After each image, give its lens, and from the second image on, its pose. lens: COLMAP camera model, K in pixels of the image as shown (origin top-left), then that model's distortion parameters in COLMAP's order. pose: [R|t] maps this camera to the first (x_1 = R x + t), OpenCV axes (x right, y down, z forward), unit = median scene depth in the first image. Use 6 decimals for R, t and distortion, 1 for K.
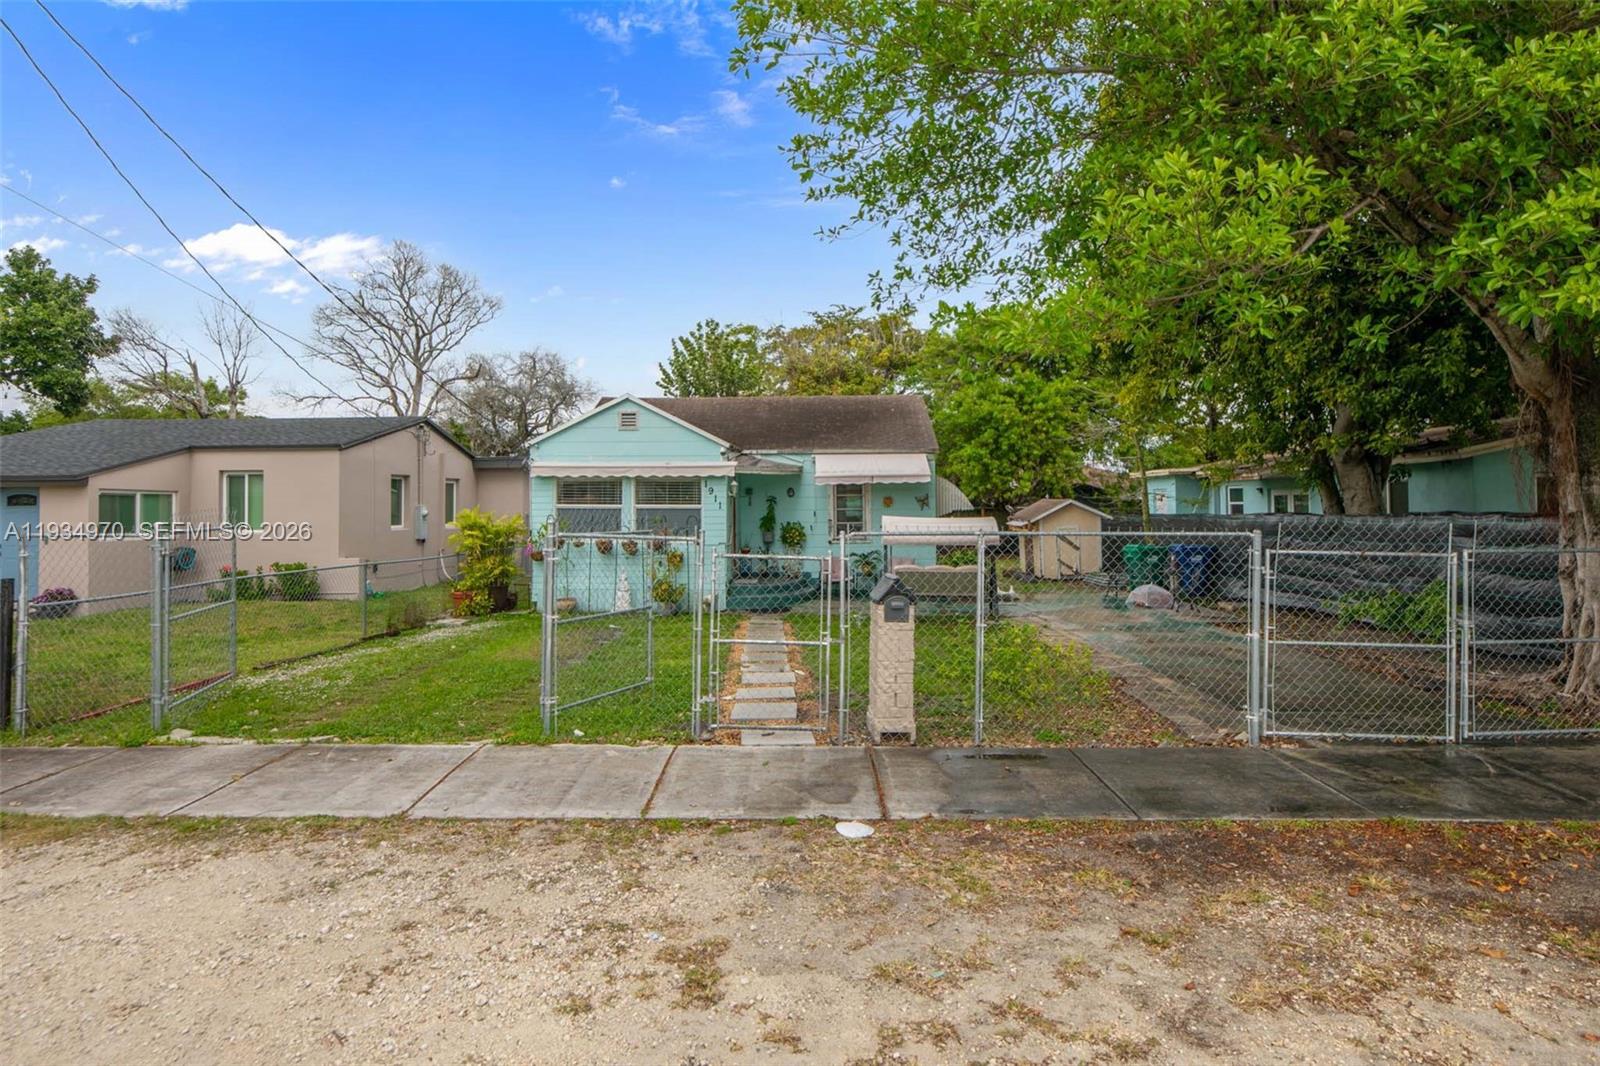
lens RADIAL K [[863.2, 0, 798.1], [0, 863.2, 505.3], [0, 0, 1]] dist [0.002489, 0.000718]
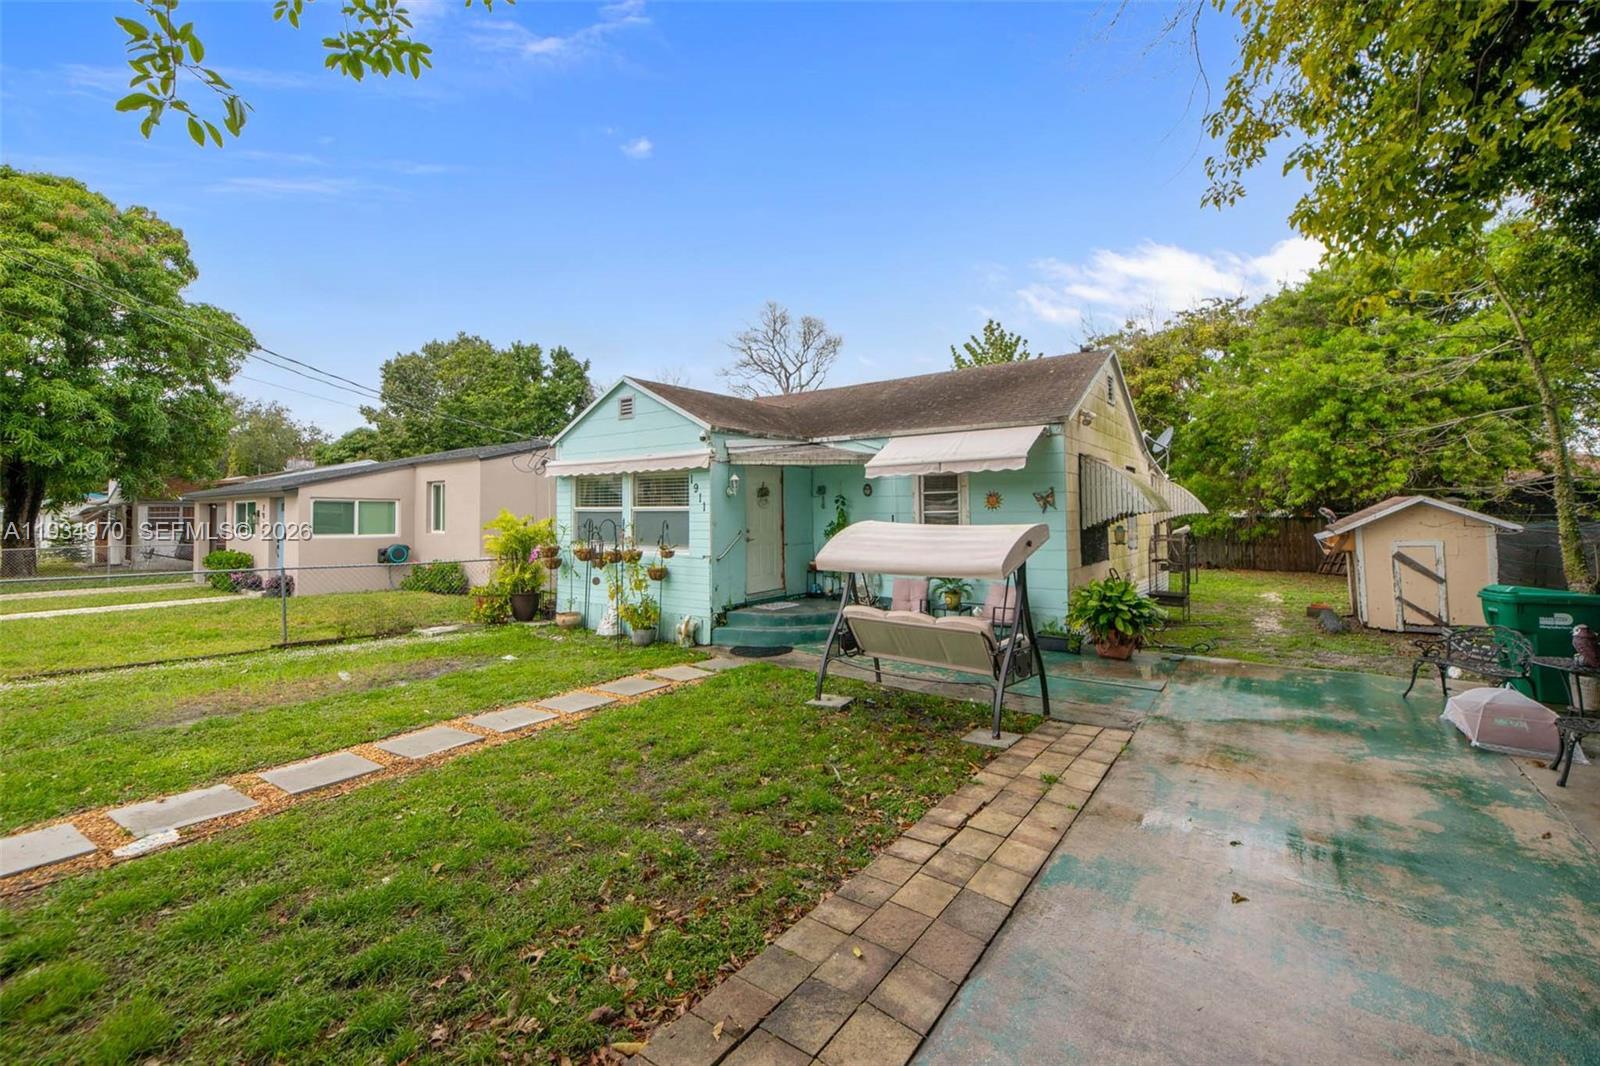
lens RADIAL K [[666.6, 0, 795.9], [0, 666.6, 512.9], [0, 0, 1]] dist [-0.015180, -0.000388]
pose [[0.820949, -0.001588, -0.571000, 0.314376], [0.001554, 0.999999, -0.000547, 0.006146], [0.571000, -0.000438, 0.820950, 0.557763]]
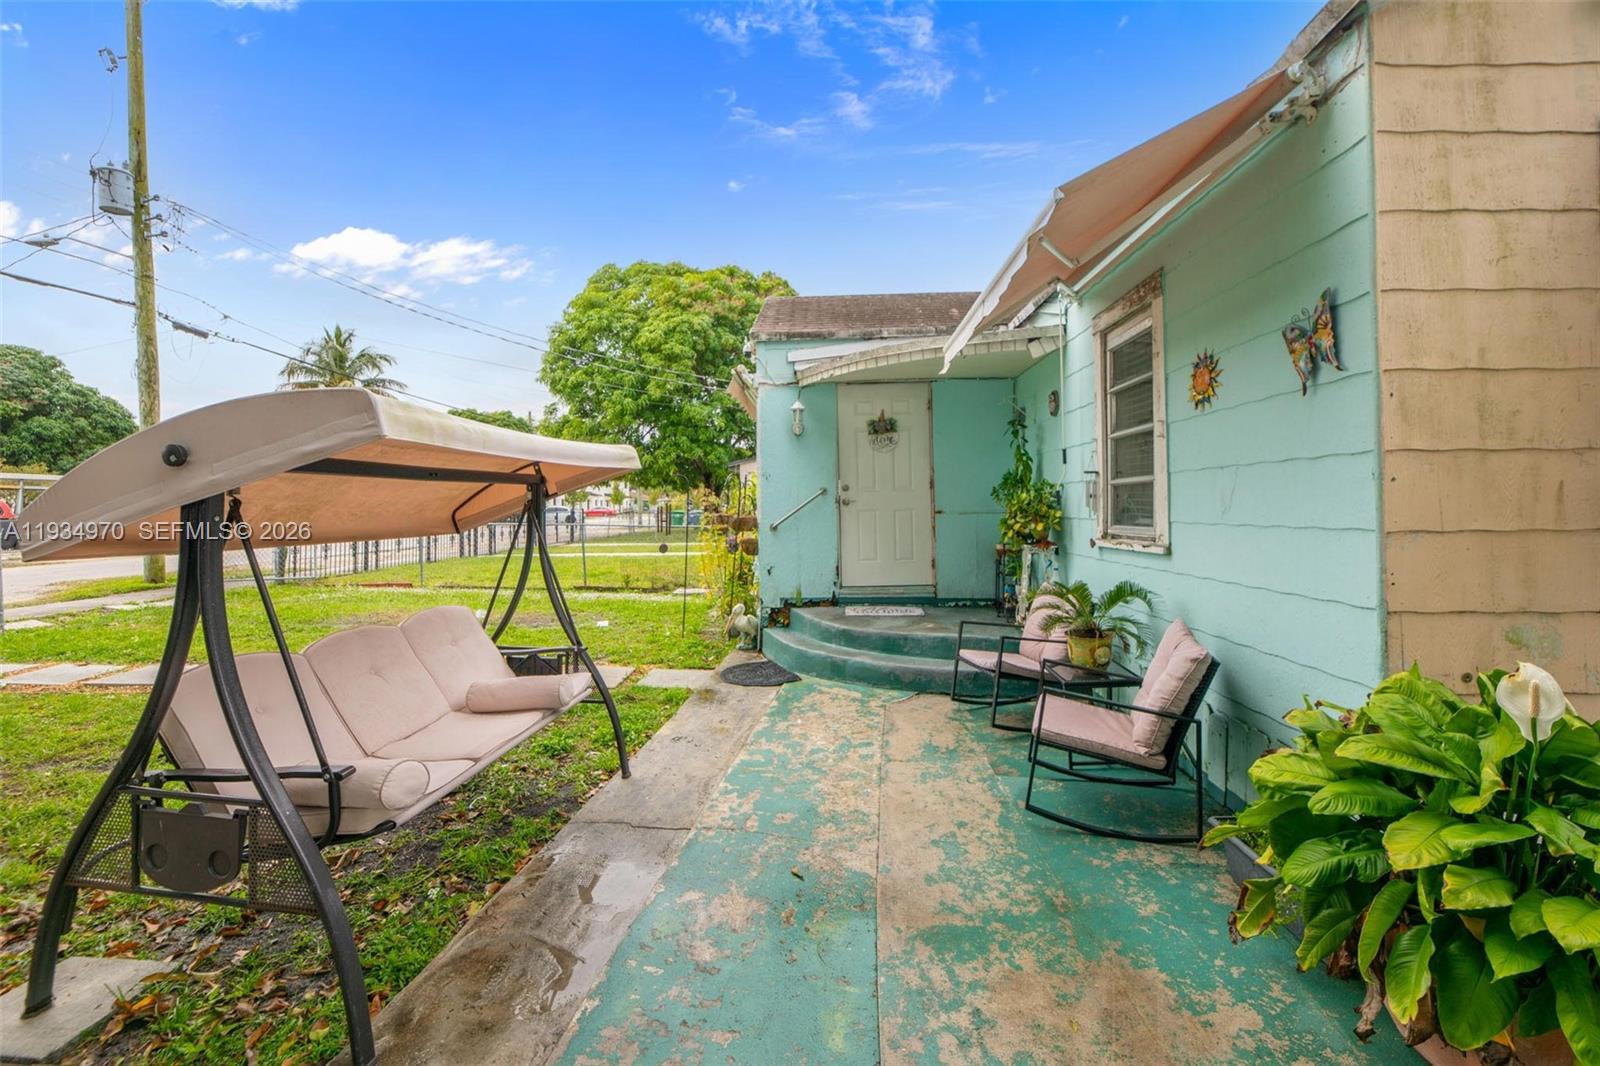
lens RADIAL K [[656.9, 0, 802.5], [0, 656.9, 525.4], [0, 0, 1]] dist [-0.019672, -0.000106]
pose [[-0.026642, 0.034941, -0.999034, 0.318346], [0.005431, 0.999379, 0.034808, 0.030932], [0.999630, -0.004499, -0.026815, 1.030762]]
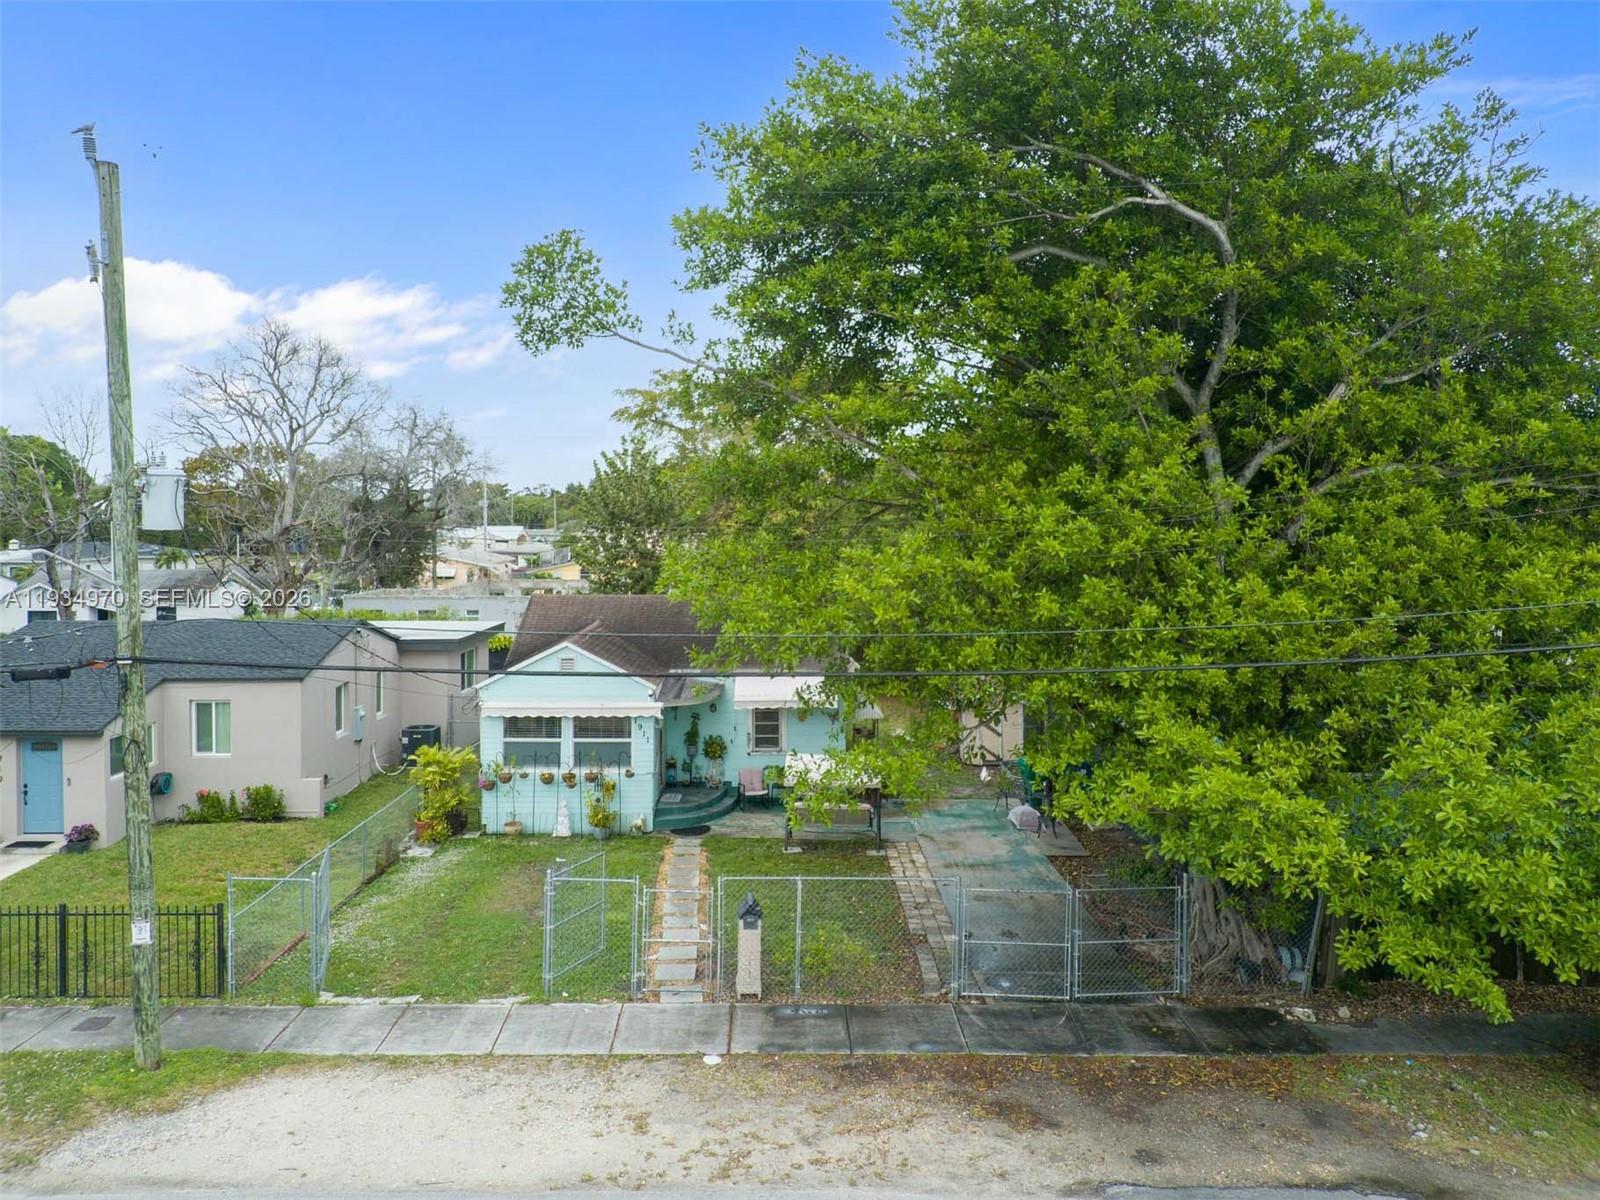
lens RADIAL K [[1220.7, 0, 781.2], [0, 1220.7, 571.4], [0, 0, 1]] dist [0.085020, -0.124649]
pose [[0.999795, 0.004305, 0.019789, 0.053178], [-0.005258, 0.998816, 0.048373, -0.301200], [-0.019557, -0.048467, 0.998633, -0.610792]]
